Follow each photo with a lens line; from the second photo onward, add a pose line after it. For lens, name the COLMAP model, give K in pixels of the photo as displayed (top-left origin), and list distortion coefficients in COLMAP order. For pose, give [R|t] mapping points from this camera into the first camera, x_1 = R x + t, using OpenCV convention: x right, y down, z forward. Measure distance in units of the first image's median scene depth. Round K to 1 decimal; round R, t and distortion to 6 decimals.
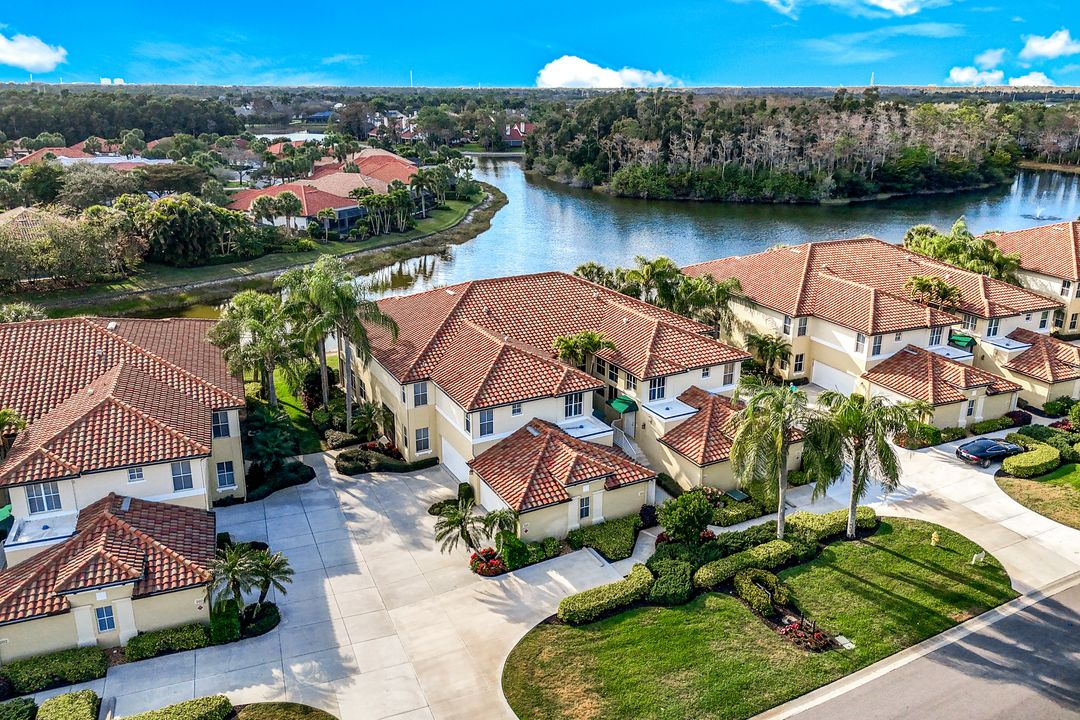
lens RADIAL K [[793.8, 0, 540.0], [0, 793.8, 360.0], [0, 0, 1]] dist [0.070922, -0.050294]
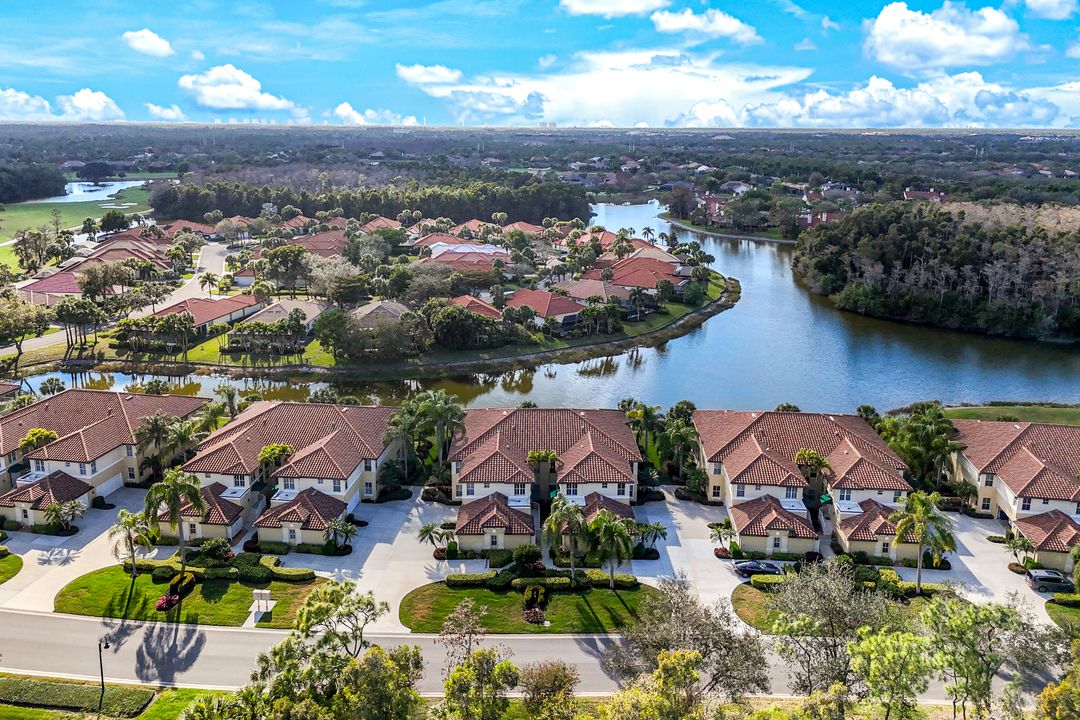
lens RADIAL K [[794.7, 0, 539.7], [0, 794.7, 339.4], [0, 0, 1]] dist [0.057908, -0.043619]
pose [[0.889891, 0.122974, -0.439285, 0.409325], [-0.152751, 0.987716, -0.032936, -0.113437], [0.429838, 0.096411, 0.897744, -0.347889]]
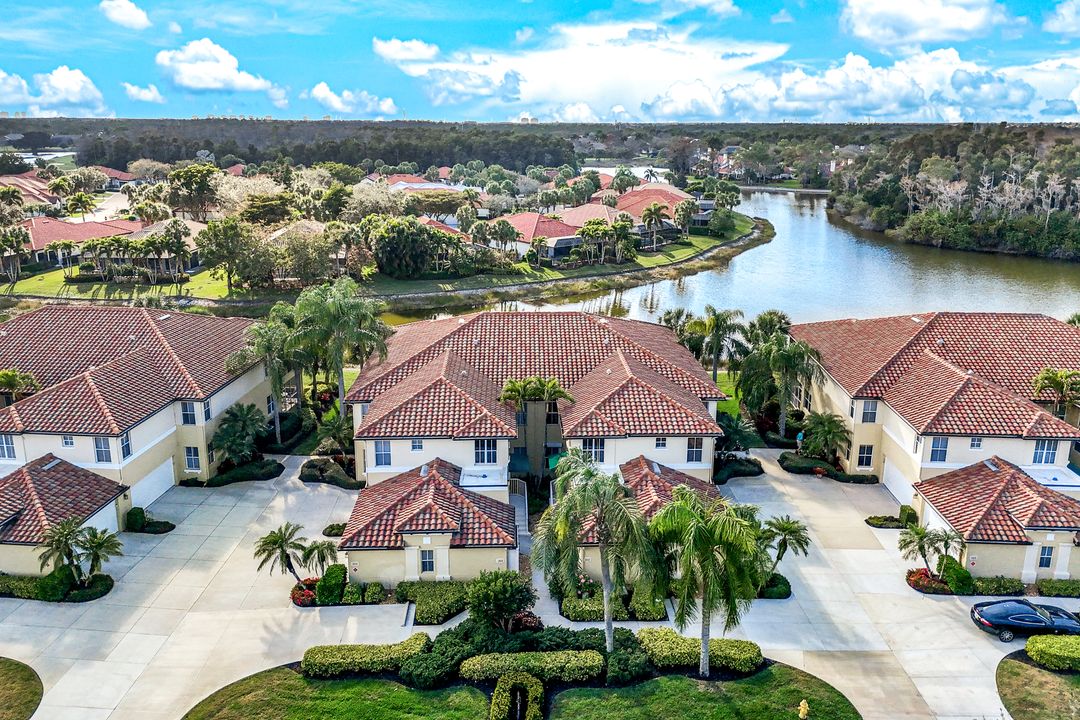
lens RADIAL K [[794.7, 0, 539.7], [0, 794.7, 339.4], [0, 0, 1]] dist [0.057908, -0.043619]
pose [[0.899668, 0.116536, -0.420734, 0.219333], [-0.143299, 0.989147, -0.032443, -0.024236], [0.412387, 0.089479, 0.906604, 0.074173]]
